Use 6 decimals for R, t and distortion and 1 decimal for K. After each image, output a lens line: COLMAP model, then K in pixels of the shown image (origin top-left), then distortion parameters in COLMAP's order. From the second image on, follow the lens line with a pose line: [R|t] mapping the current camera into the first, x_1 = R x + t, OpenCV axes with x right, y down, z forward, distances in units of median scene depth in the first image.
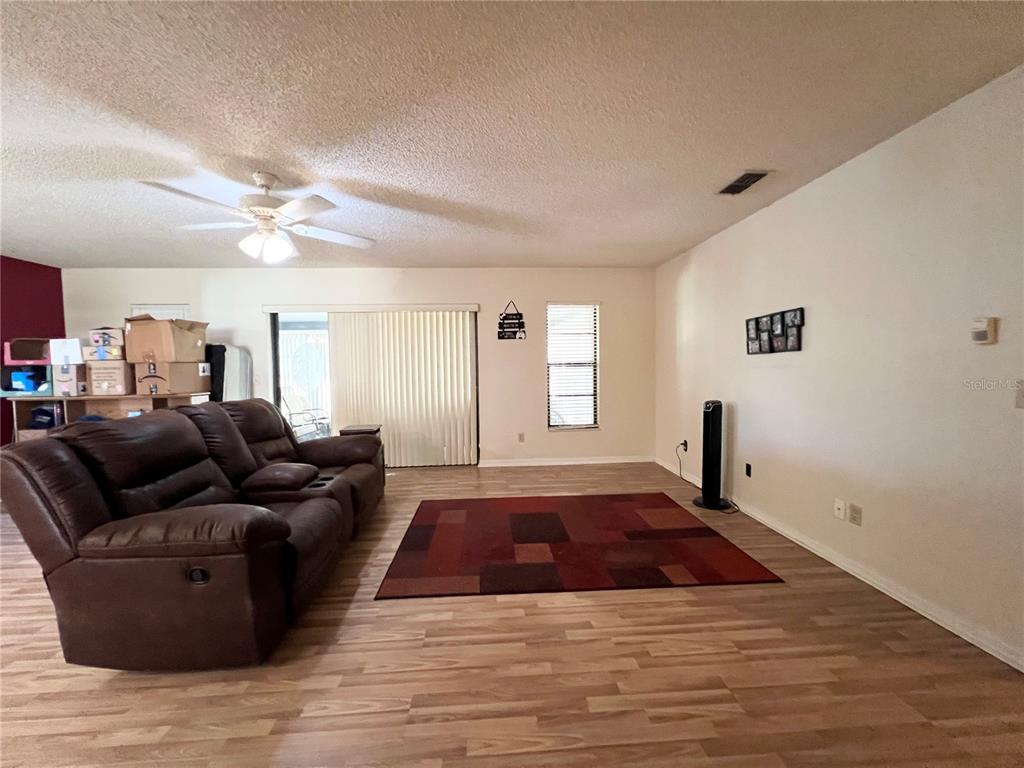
lens RADIAL K [[409.0, 0, 512.0], [0, 409.0, 384.0], [0, 0, 1]] dist [0.001391, 0.000022]
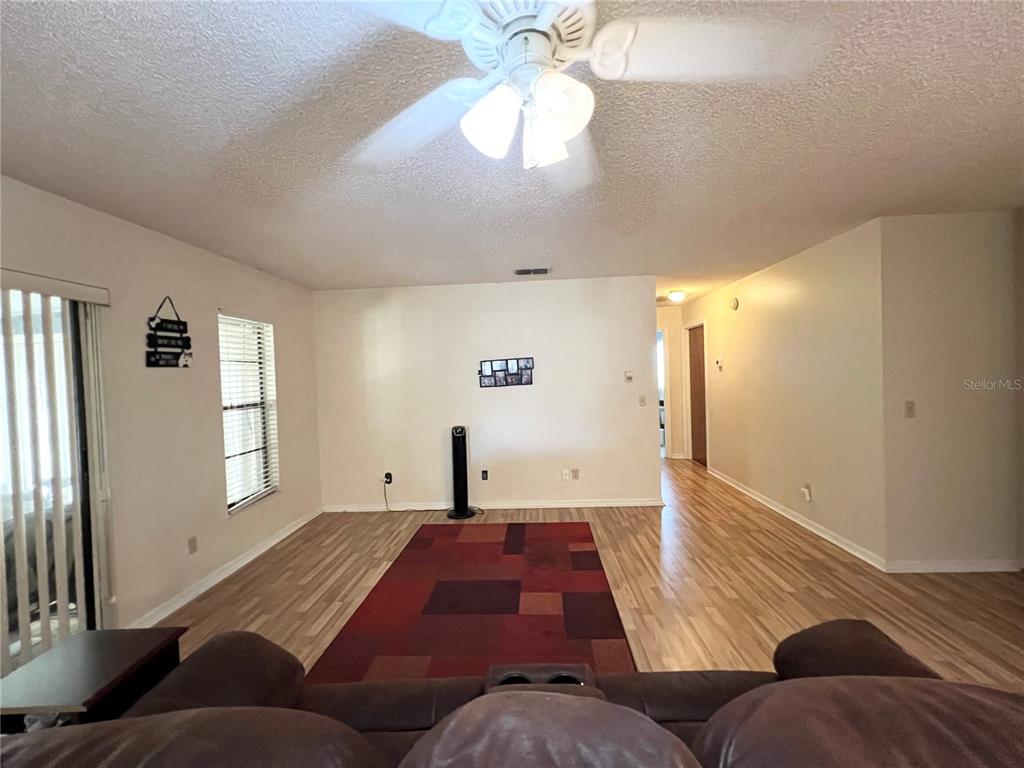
lens RADIAL K [[409.0, 0, 512.0], [0, 409.0, 384.0], [0, 0, 1]] dist [0.001391, 0.000022]
pose [[0.114867, -0.013514, 0.993289, -0.700304], [0.083186, 0.996526, 0.003938, -0.077460], [-0.989892, 0.082175, 0.115592, 0.726634]]
